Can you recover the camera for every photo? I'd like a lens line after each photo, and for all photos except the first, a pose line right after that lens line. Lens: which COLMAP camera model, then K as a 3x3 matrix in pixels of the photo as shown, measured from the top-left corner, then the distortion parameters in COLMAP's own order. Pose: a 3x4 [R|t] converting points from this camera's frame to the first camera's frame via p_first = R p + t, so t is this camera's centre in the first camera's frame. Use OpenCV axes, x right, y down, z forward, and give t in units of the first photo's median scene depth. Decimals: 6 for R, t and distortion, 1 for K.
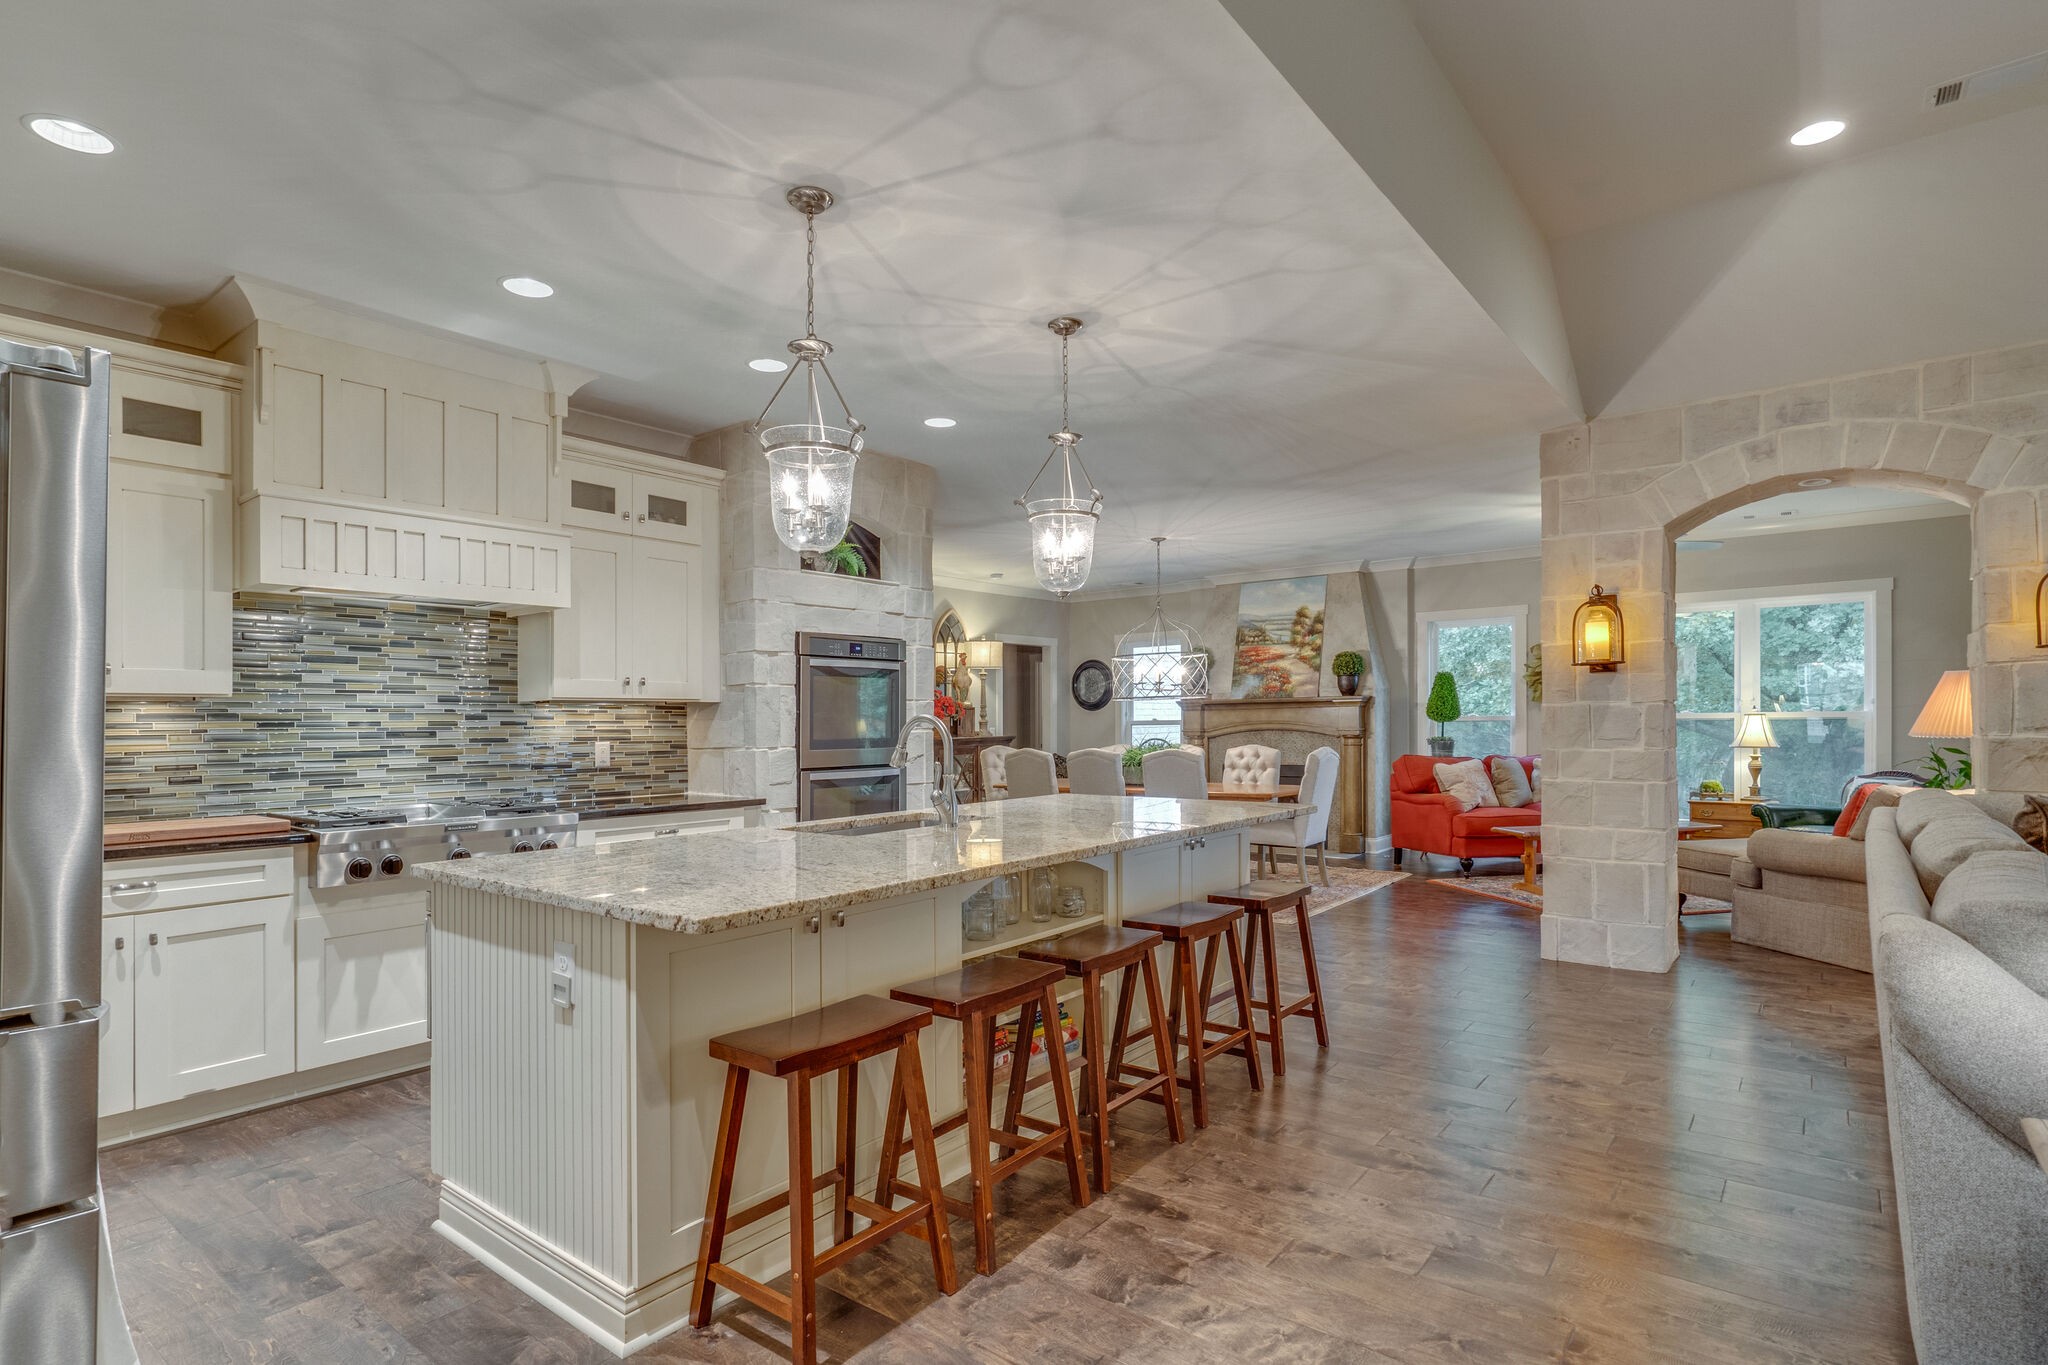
lens RADIAL K [[1025.4, 0, 1029.2], [0, 1025.4, 727.4], [0, 0, 1]] dist [-0.004097, 0.004168]
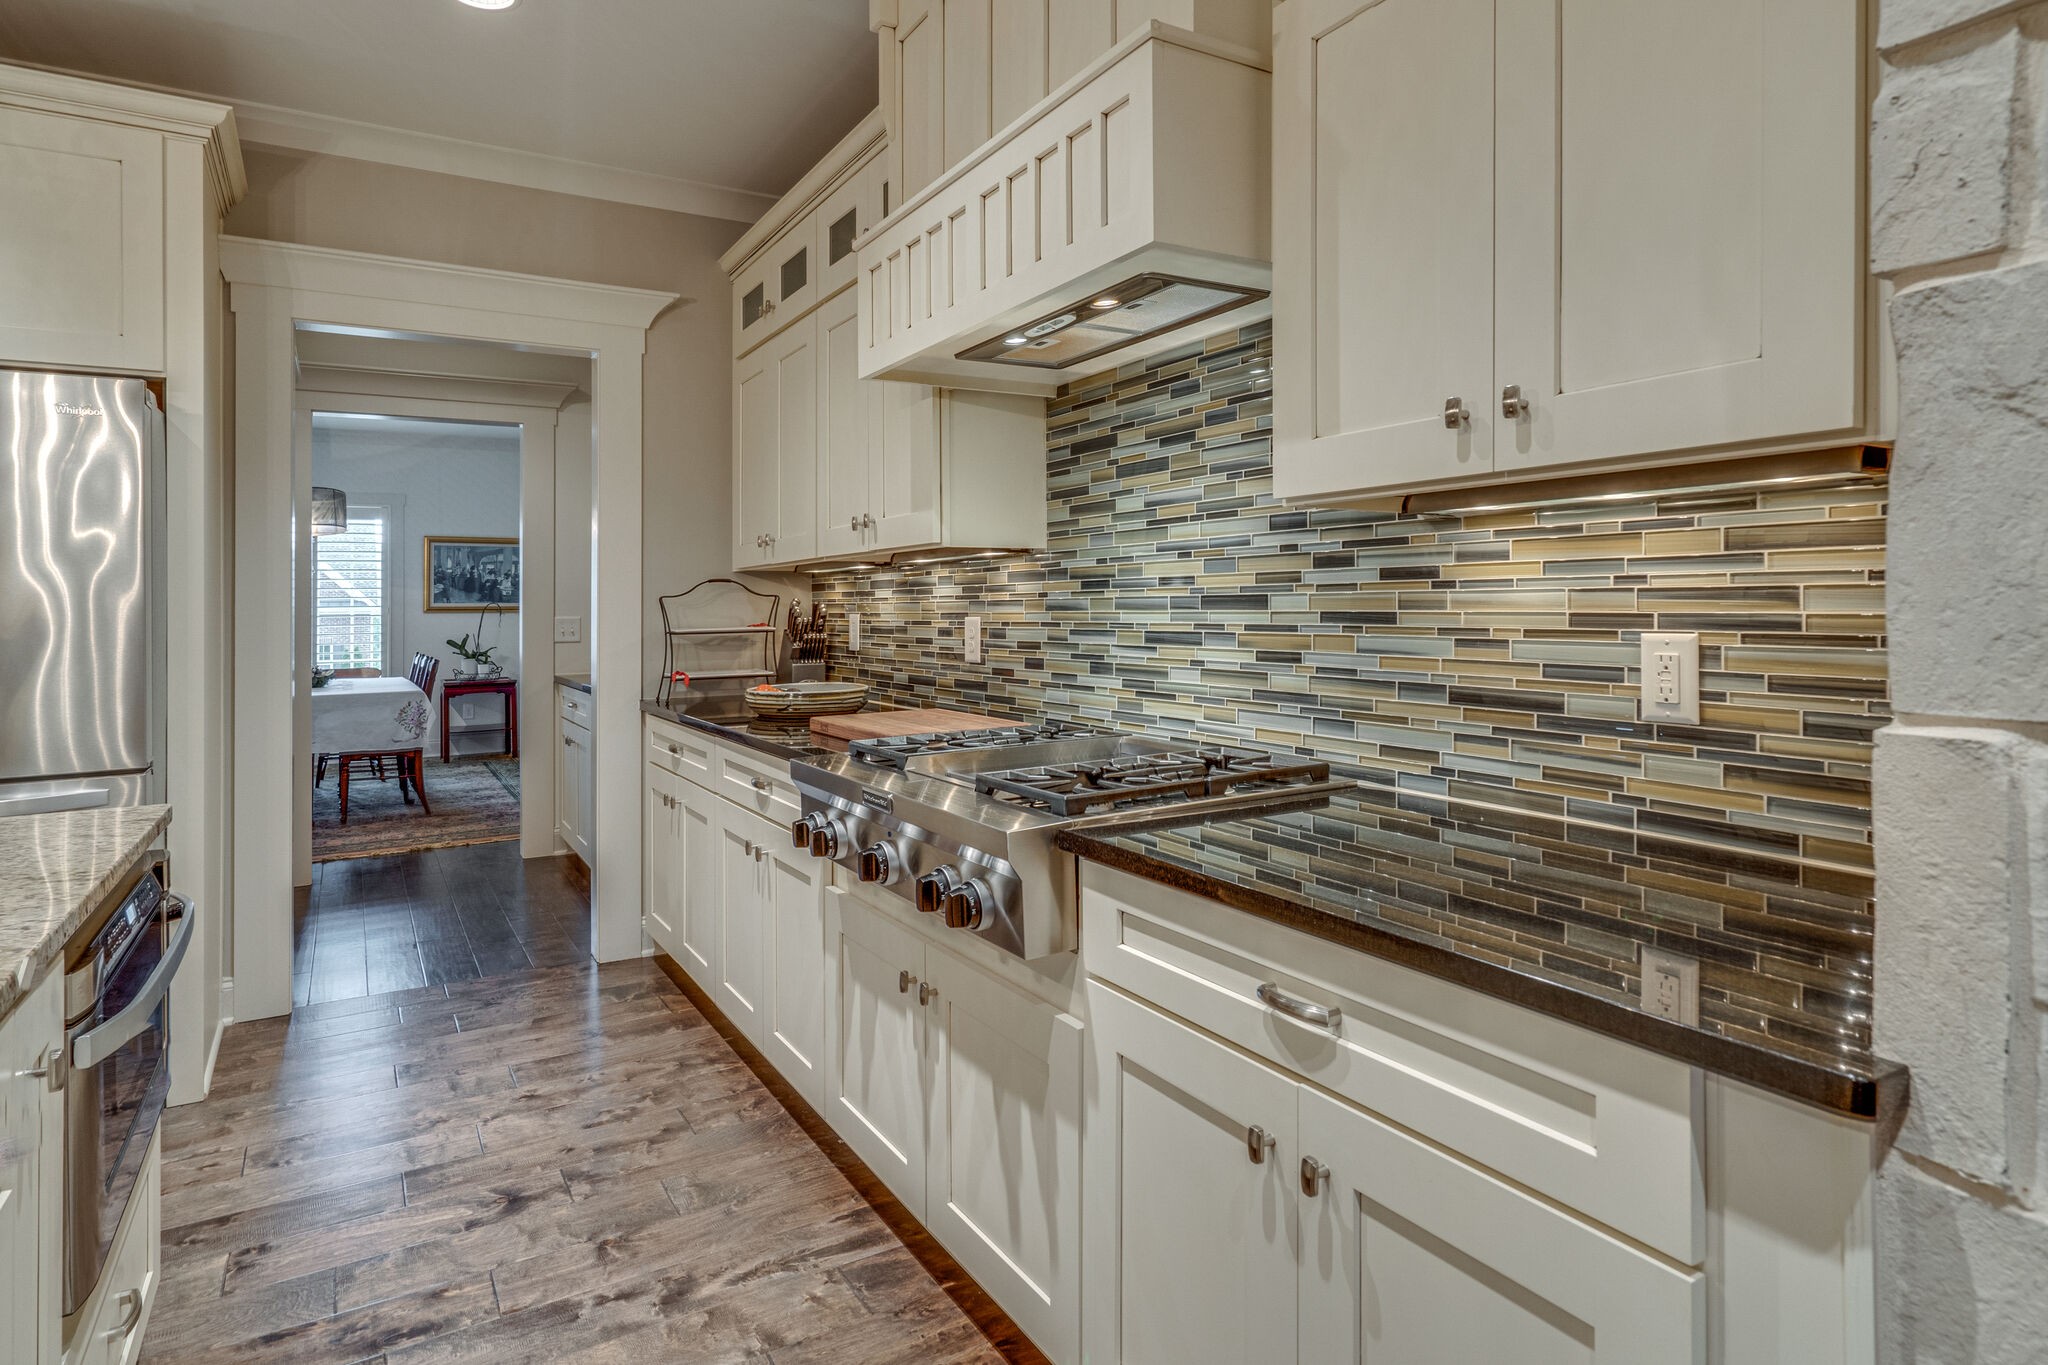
lens RADIAL K [[1078.9, 0, 1009.2], [0, 1078.9, 597.4], [0, 0, 1]] dist [-0.016782, 0.000743]
pose [[-0.350210, 0.002483, -0.936668, -0.095849], [0.005138, 0.999987, 0.000730, 0.004197], [0.936657, -0.004558, -0.350218, 1.098547]]
